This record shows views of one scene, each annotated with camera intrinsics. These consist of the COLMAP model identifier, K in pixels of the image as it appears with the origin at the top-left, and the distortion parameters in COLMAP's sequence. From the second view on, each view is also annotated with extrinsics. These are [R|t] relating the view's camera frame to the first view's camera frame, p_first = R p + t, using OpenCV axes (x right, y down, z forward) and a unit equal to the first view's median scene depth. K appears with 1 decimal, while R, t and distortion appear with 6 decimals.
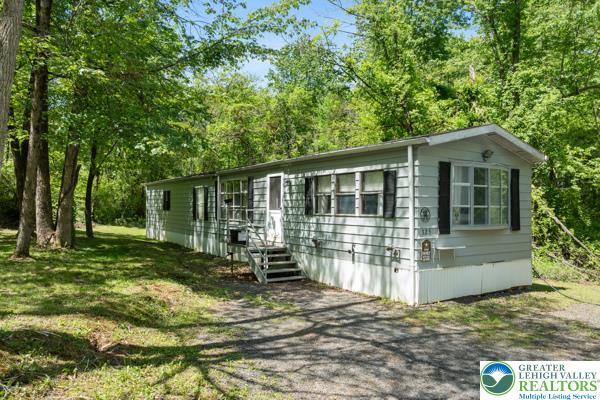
lens RADIAL K [[421.5, 0, 297.6], [0, 421.5, 206.0], [0, 0, 1]] dist [-0.041849, -0.000588]
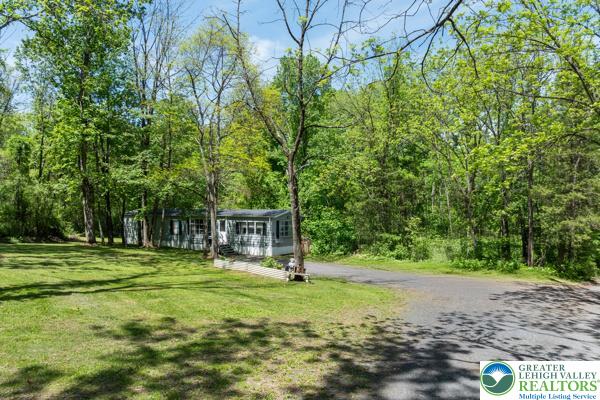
lens RADIAL K [[421.5, 0, 297.2], [0, 421.5, 200.4], [0, 0, 1]] dist [-0.041849, -0.000588]
pose [[0.924145, -0.008192, 0.381953, -0.888098], [0.011222, 0.999921, -0.005708, -0.239488], [-0.381876, 0.009562, 0.924164, -2.447569]]
